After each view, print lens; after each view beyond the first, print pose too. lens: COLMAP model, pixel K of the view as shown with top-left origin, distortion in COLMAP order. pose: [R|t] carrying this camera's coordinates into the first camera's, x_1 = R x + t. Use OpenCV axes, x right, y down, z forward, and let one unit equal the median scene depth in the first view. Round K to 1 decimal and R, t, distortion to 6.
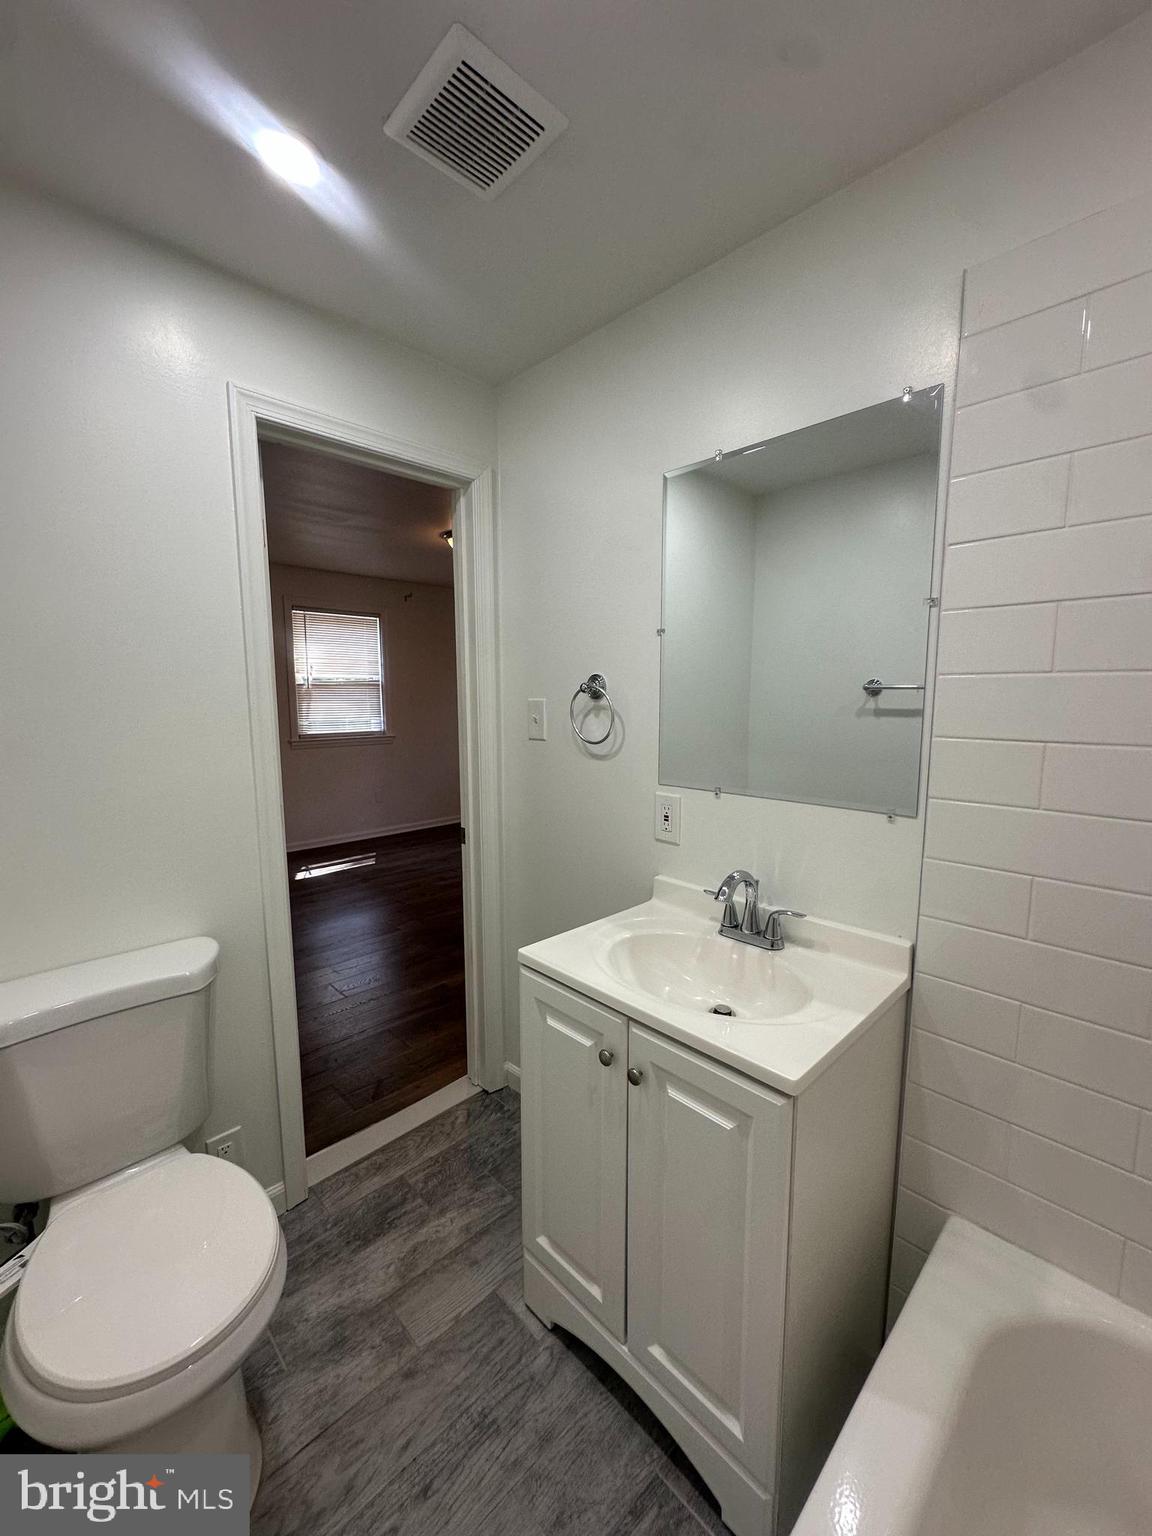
lens RADIAL K [[617.2, 0, 575.8], [0, 617.2, 771.4], [0, 0, 1]] dist [0.003669, 0.000174]
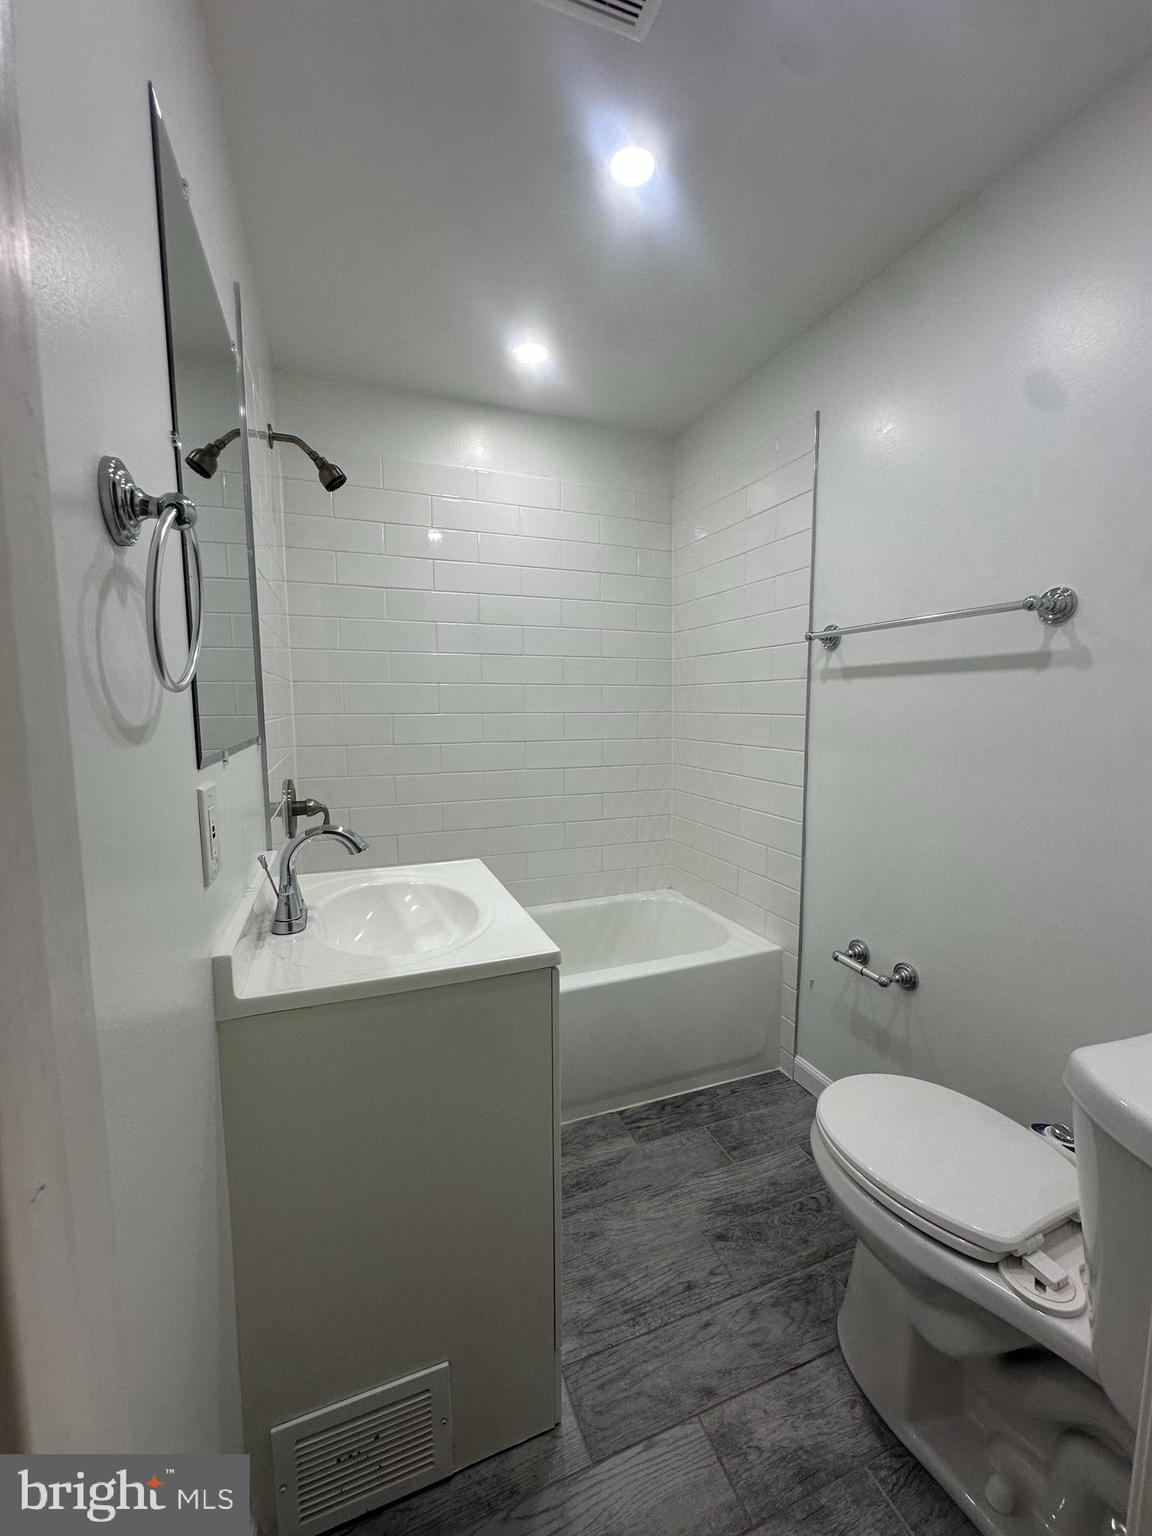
lens RADIAL K [[617.2, 0, 579.0], [0, 617.2, 769.7], [0, 0, 1]] dist [0.003669, 0.000174]
pose [[-0.920392, -0.036575, 0.389283, -0.409529], [0.052807, 0.974865, 0.216447, -0.086640], [-0.387415, 0.219773, -0.895326, 1.664911]]
